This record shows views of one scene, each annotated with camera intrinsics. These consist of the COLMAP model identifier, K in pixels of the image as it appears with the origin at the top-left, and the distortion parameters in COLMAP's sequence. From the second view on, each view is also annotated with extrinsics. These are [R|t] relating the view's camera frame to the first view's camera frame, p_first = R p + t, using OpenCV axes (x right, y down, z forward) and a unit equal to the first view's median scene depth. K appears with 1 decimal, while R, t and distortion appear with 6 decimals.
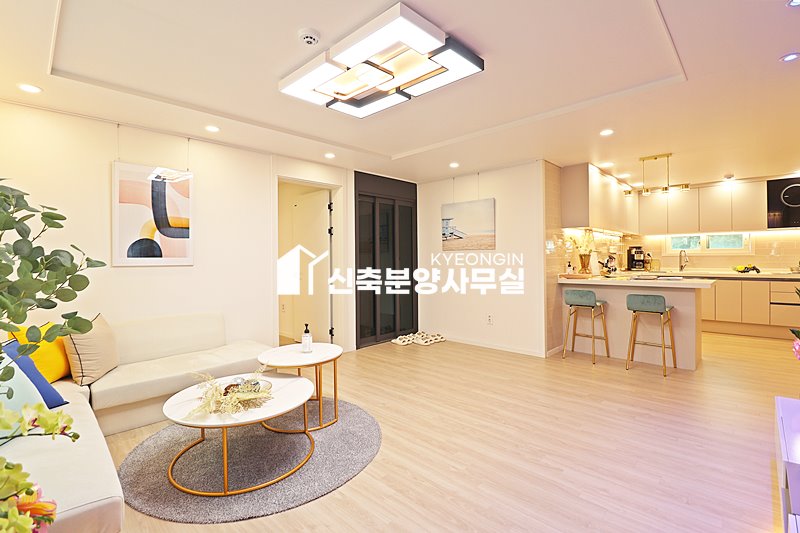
lens RADIAL K [[369.5, 0, 398.5], [0, 369.5, 258.9], [0, 0, 1]] dist [-0.003992, -0.010613]
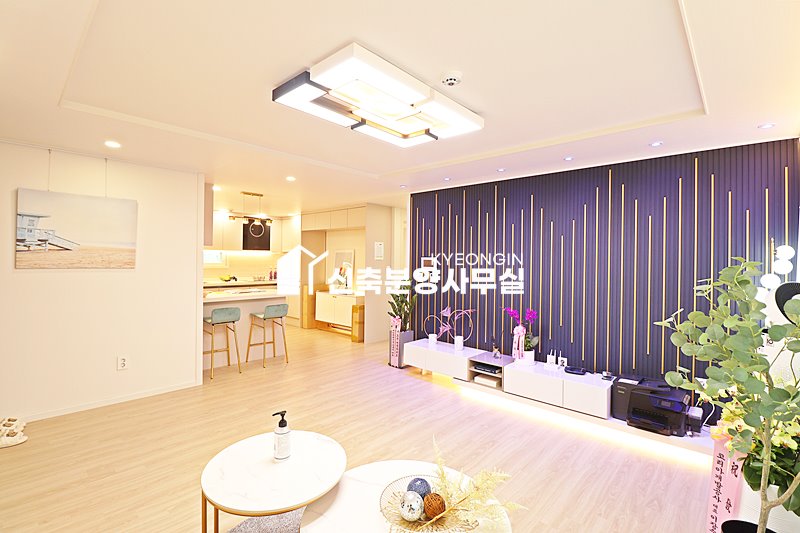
lens RADIAL K [[369.5, 0, 398.5], [0, 369.5, 258.9], [0, 0, 1]] dist [-0.003992, -0.010613]
pose [[-0.024399, 0.011823, 0.999632, -0.645220], [-0.011176, 0.999864, -0.012099, -0.053739], [-0.999640, -0.011467, -0.024264, 0.609700]]
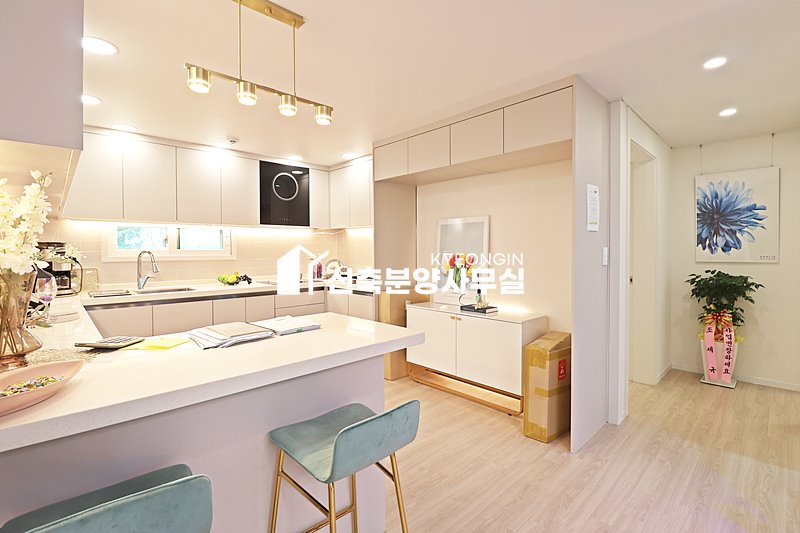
lens RADIAL K [[369.5, 0, 398.5], [0, 369.5, 258.9], [0, 0, 1]] dist [-0.003992, -0.010613]
pose [[0.045216, -0.010271, 0.998924, 0.378944], [0.005647, 0.999934, 0.010026, -0.026924], [-0.998961, 0.005187, 0.045271, 0.978953]]
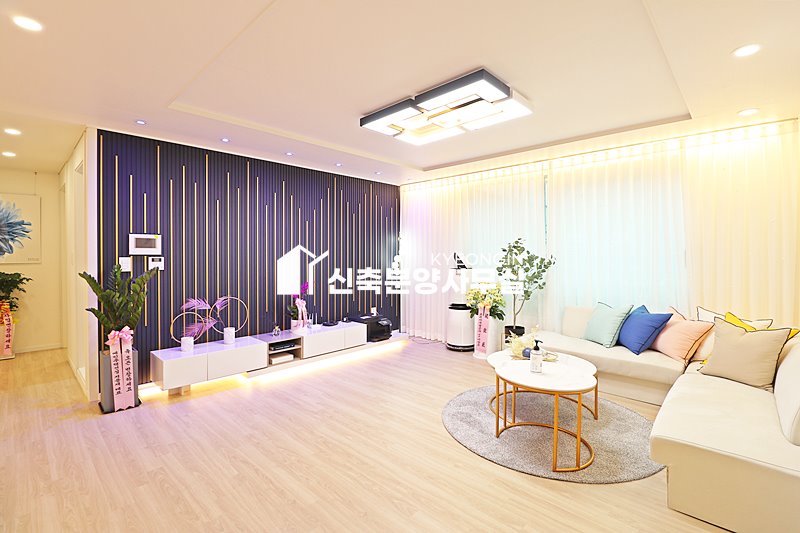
lens RADIAL K [[369.5, 0, 398.5], [0, 369.5, 258.9], [0, 0, 1]] dist [-0.003992, -0.010613]
pose [[-0.999880, 0.012362, -0.009322, 0.062055], [0.012188, 0.999754, 0.018542, -0.025875], [0.009549, 0.018427, -0.999785, 1.382168]]
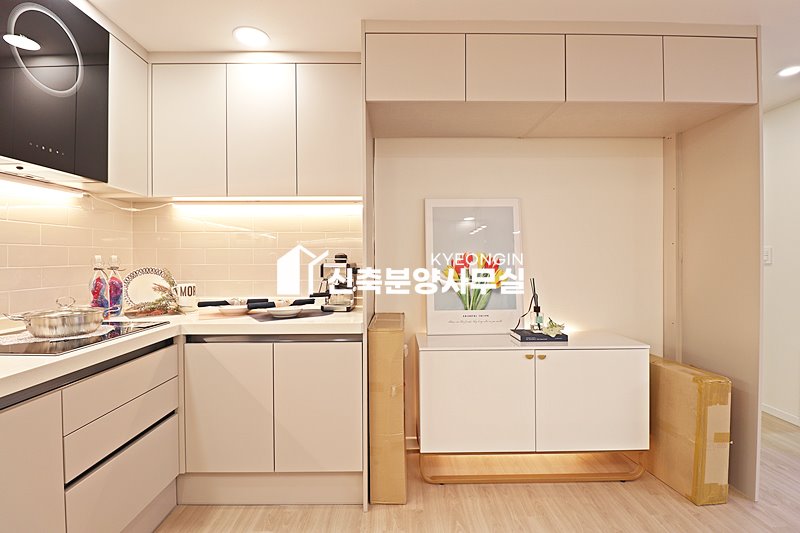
lens RADIAL K [[369.5, 0, 398.5], [0, 369.5, 258.9], [0, 0, 1]] dist [-0.003992, -0.010613]
pose [[-0.702173, 0.018358, 0.711770, 0.999991], [0.014060, 0.999830, -0.011918, -0.015341], [-0.711868, 0.001639, -0.702312, 1.391330]]
